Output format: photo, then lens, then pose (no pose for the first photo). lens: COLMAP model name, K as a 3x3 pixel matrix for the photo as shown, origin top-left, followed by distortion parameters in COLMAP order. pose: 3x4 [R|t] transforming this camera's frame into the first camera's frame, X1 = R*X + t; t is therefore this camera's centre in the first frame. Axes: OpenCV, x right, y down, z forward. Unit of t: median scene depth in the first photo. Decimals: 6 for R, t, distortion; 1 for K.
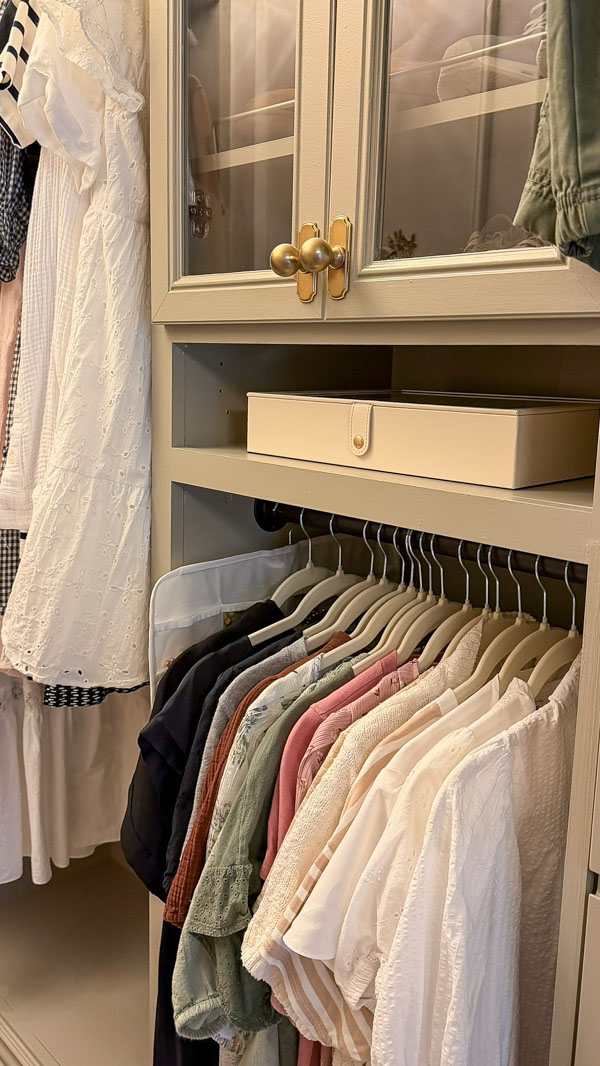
lens RADIAL K [[857.3, 0, 300.0], [0, 857.3, 533.0], [0, 0, 1]] dist [0.035531, -0.096053]
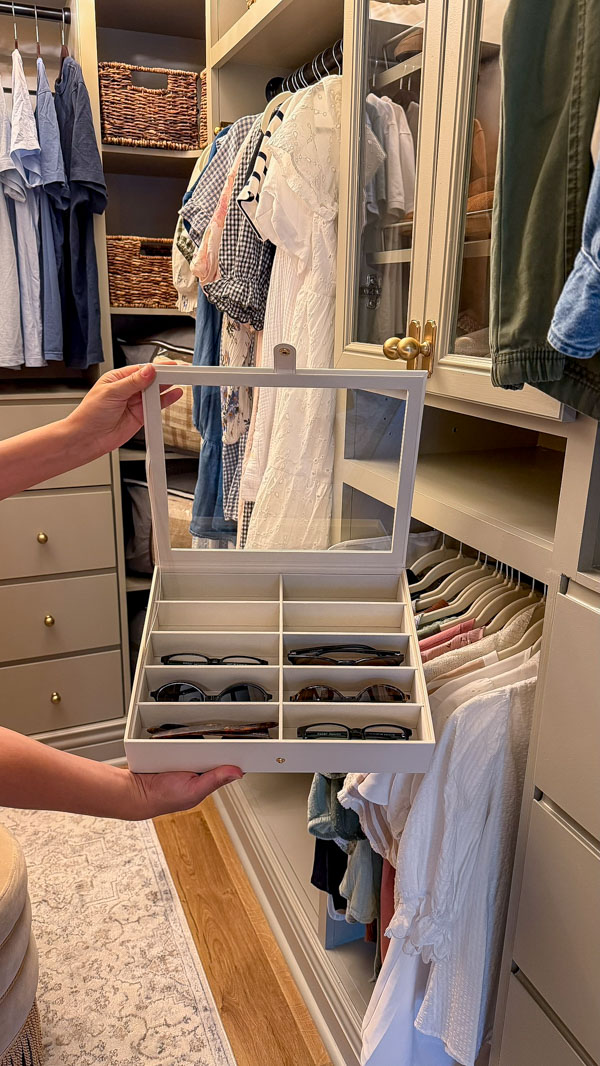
lens RADIAL K [[731.5, 0, 342.1], [0, 731.5, 582.1], [0, 0, 1]] dist [0.024095, -0.049191]
pose [[0.941130, 0.125424, -0.313917, 0.272441], [-0.078025, 0.984144, 0.159289, -0.095209], [0.328918, -0.125418, 0.935993, -0.193010]]
